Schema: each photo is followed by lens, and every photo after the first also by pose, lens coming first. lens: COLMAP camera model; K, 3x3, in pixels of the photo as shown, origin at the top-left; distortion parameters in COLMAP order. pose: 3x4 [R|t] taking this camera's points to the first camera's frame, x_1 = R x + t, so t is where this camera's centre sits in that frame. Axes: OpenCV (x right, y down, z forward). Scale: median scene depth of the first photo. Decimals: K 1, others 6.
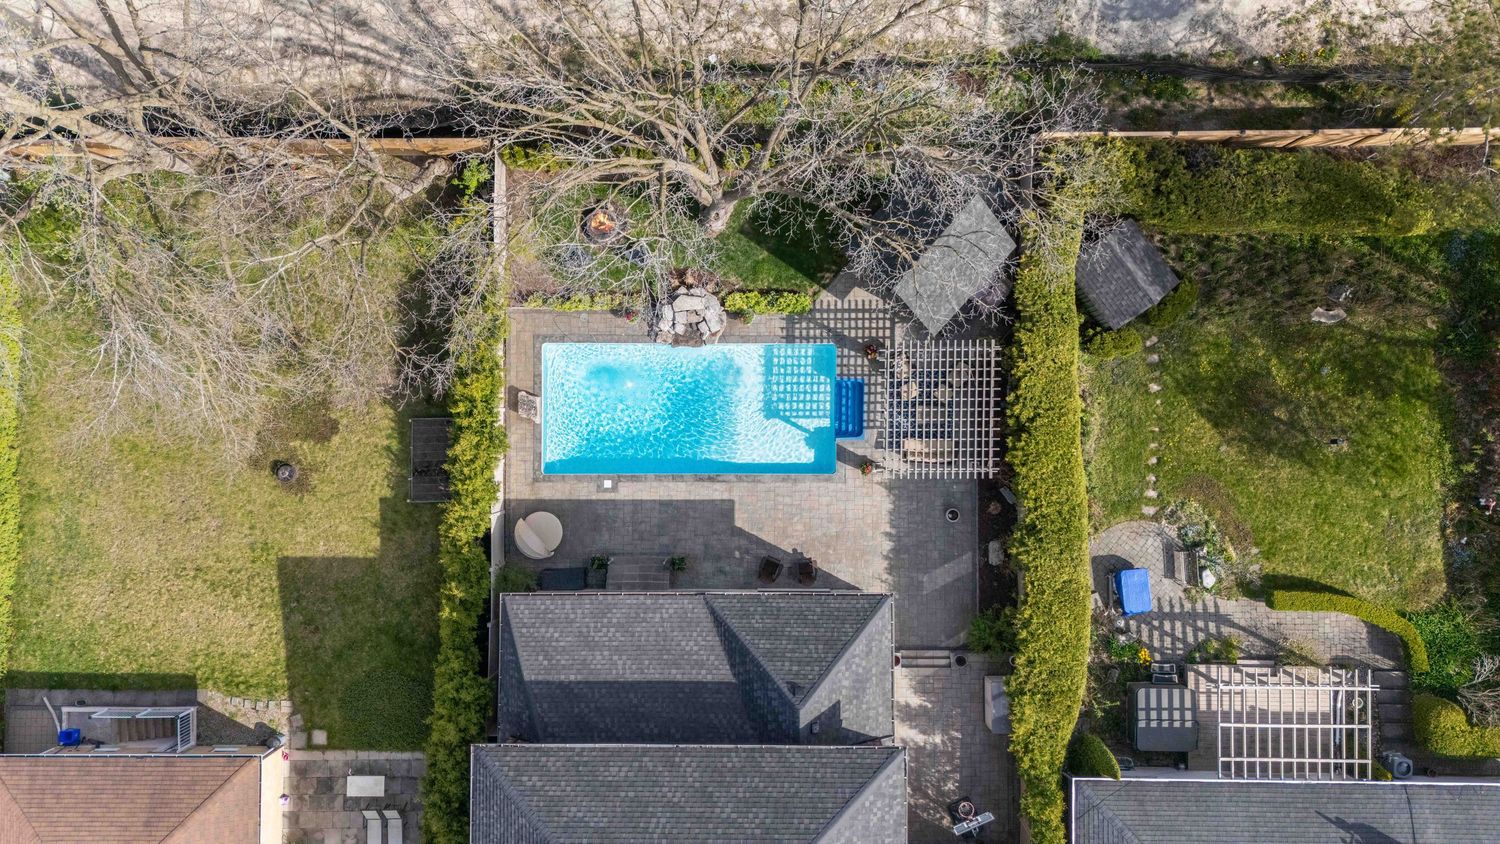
lens RADIAL K [[1079.4, 0, 752.7], [0, 1079.4, 421.3], [0, 0, 1]] dist [0.068920, -0.068054]
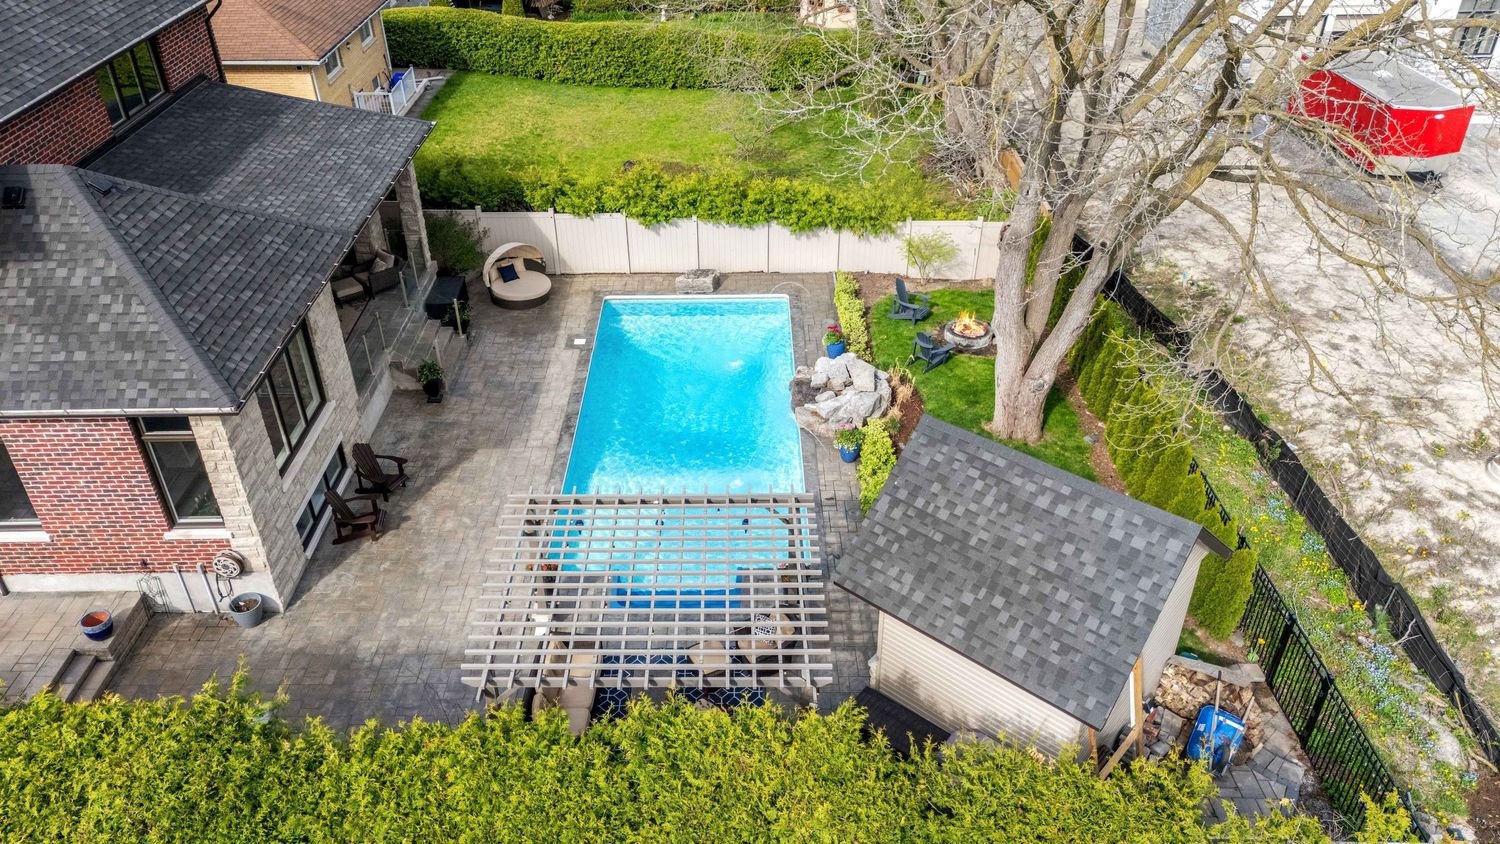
lens RADIAL K [[1096.5, 0, 752.3], [0, 1096.5, 420.9], [0, 0, 1]] dist [0.057510, -0.047533]
pose [[0.015943, 0.565465, -0.824618, 0.453370], [-0.999867, 0.011933, -0.011149, -0.039822], [0.003536, 0.824686, 0.565580, 0.669999]]
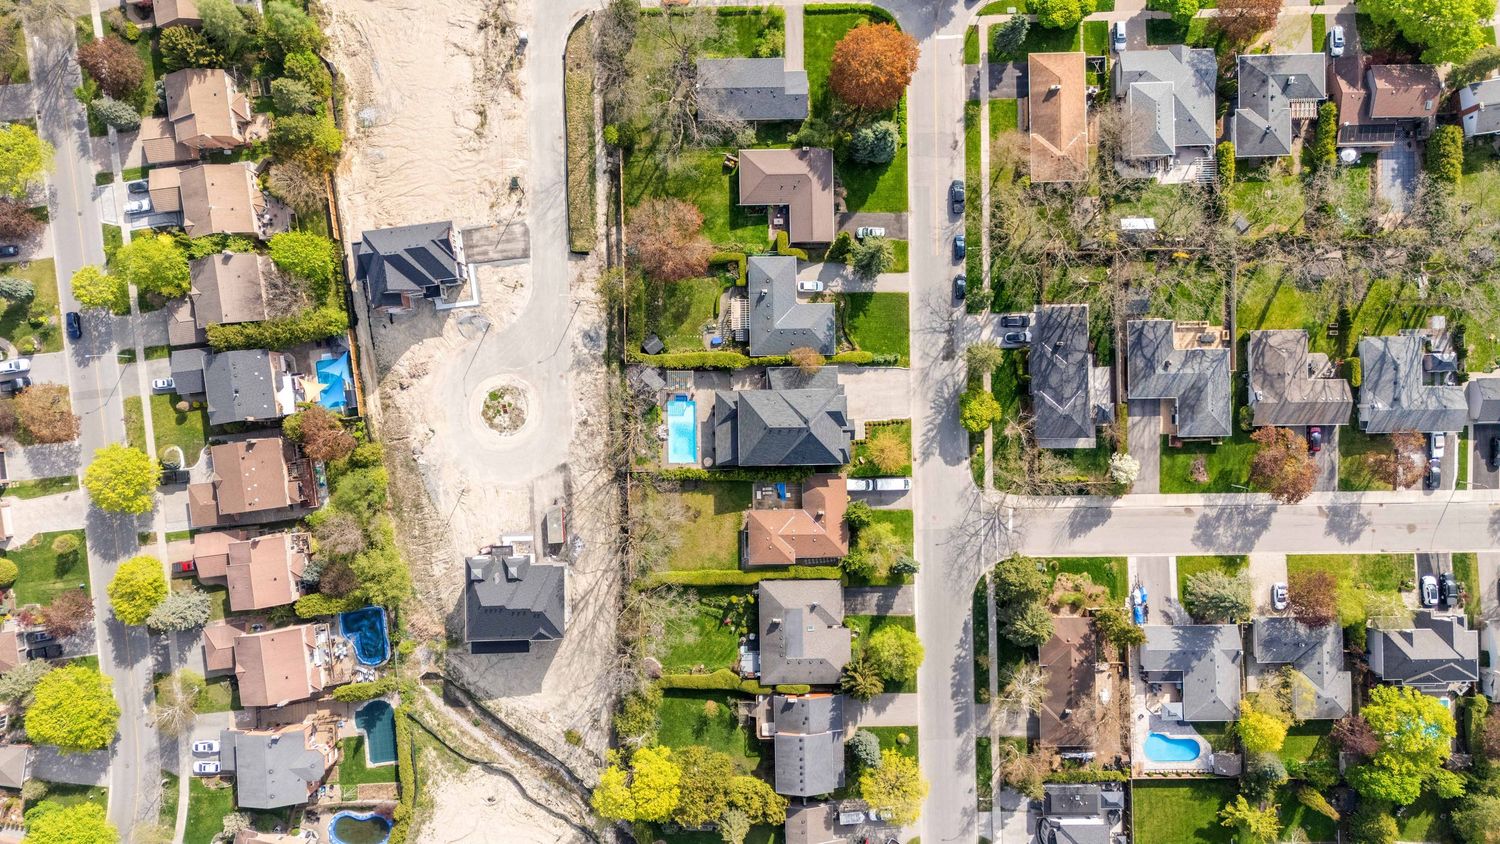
lens RADIAL K [[1079.4, 0, 752.7], [0, 1079.4, 421.3], [0, 0, 1]] dist [0.068920, -0.068054]
pose [[-0.019624, -0.999756, 0.010140, -0.068049], [0.999625, -0.019425, 0.019302, 0.214574], [-0.019100, 0.010515, 0.999762, -3.858188]]
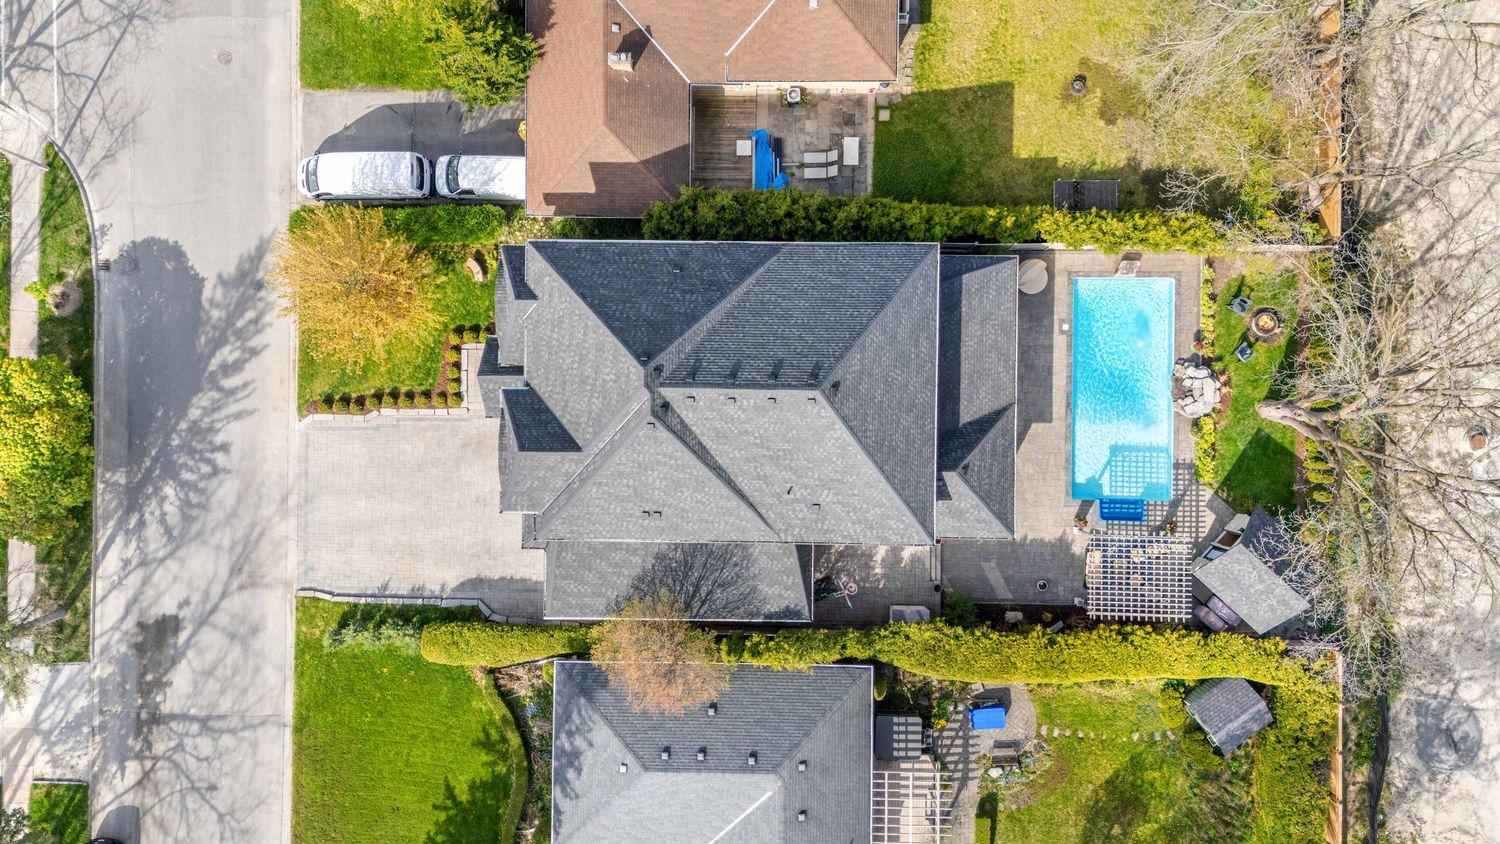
lens RADIAL K [[1100.7, 0, 751.1], [0, 1100.7, 420.6], [0, 0, 1]] dist [0.059641, -0.072514]
pose [[-0.008000, 0.999921, 0.009710, -0.029812], [-0.999465, -0.008303, 0.031642, 0.406401], [0.031720, -0.009451, 0.999452, -0.378087]]
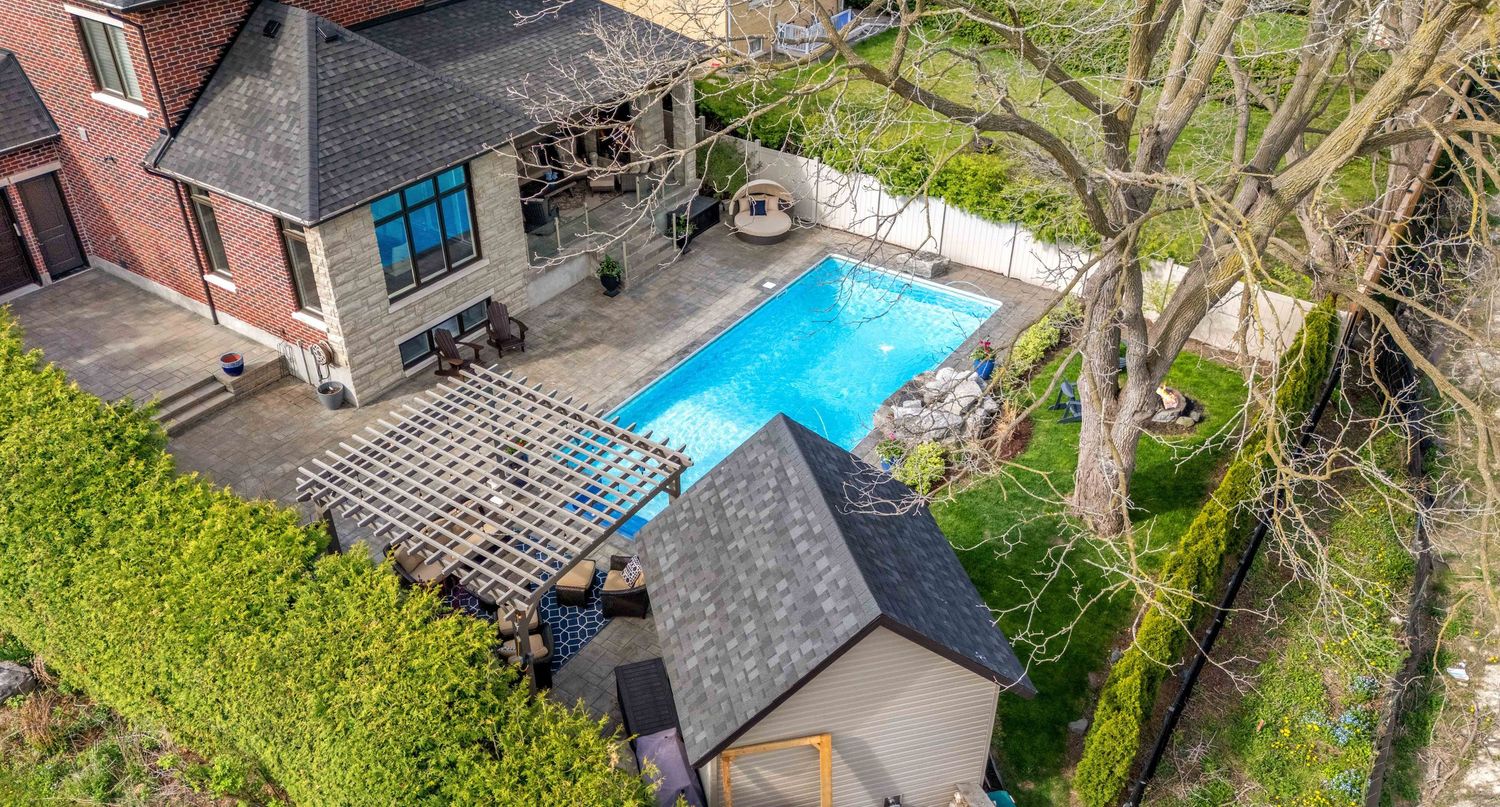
lens RADIAL K [[1116.8, 0, 743.9], [0, 1116.8, 404.8], [0, 0, 1]] dist [0.053622, -0.002257]
pose [[-0.557293, 0.474019, -0.681711, 0.389750], [-0.830309, -0.314786, 0.459888, -0.275995], [0.003402, 0.822323, 0.569010, 0.674036]]
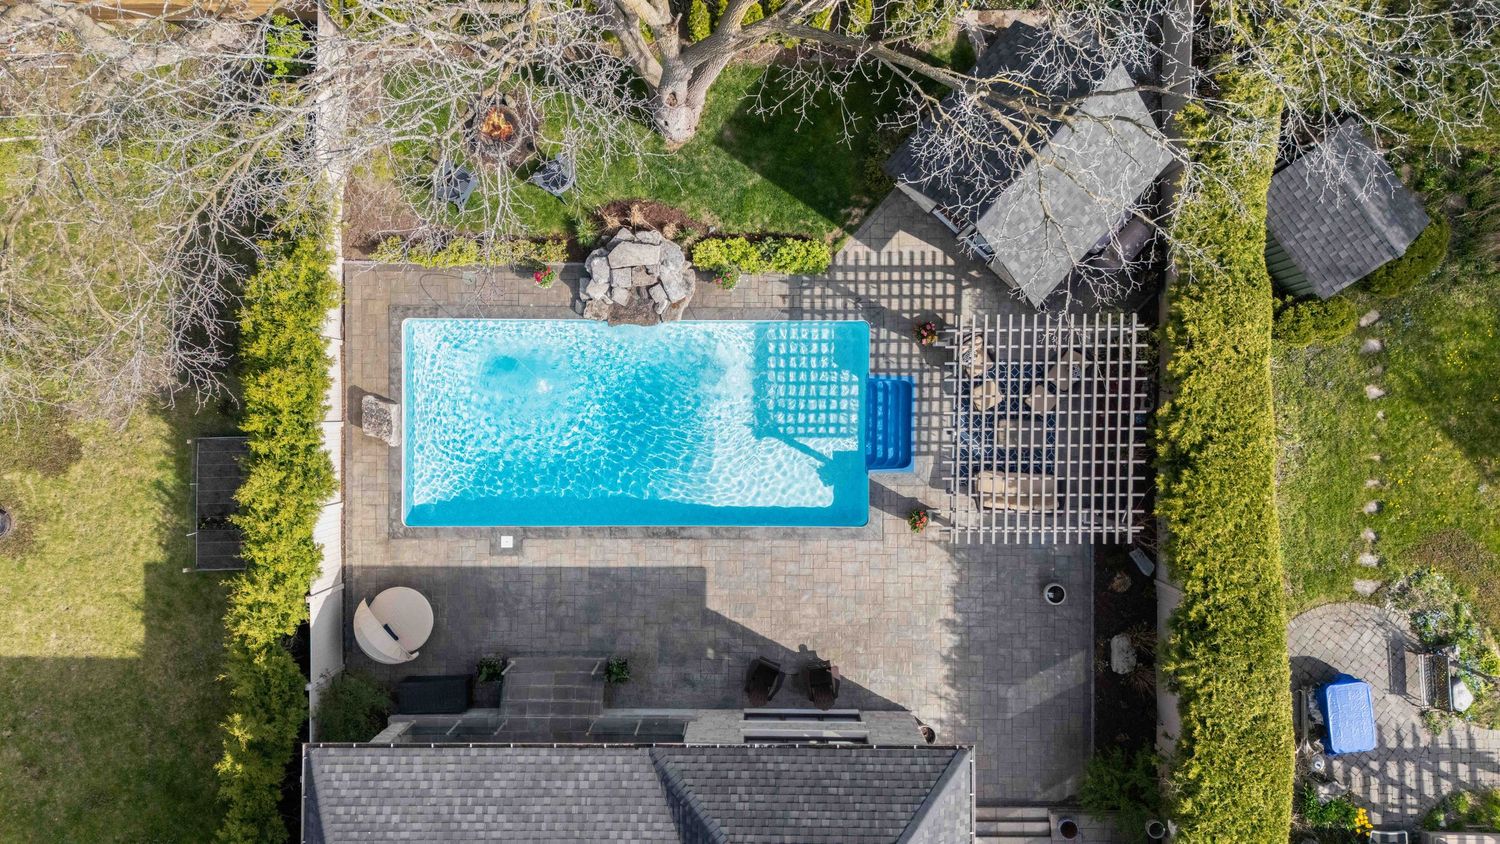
lens RADIAL K [[1096.5, 0, 752.3], [0, 1096.5, 420.9], [0, 0, 1]] dist [0.057510, -0.047533]
pose [[0.999988, 0.002179, 0.004357, 0.006344], [-0.002232, 0.999925, 0.012064, -0.021096], [-0.004331, -0.012073, 0.999918, 0.361276]]
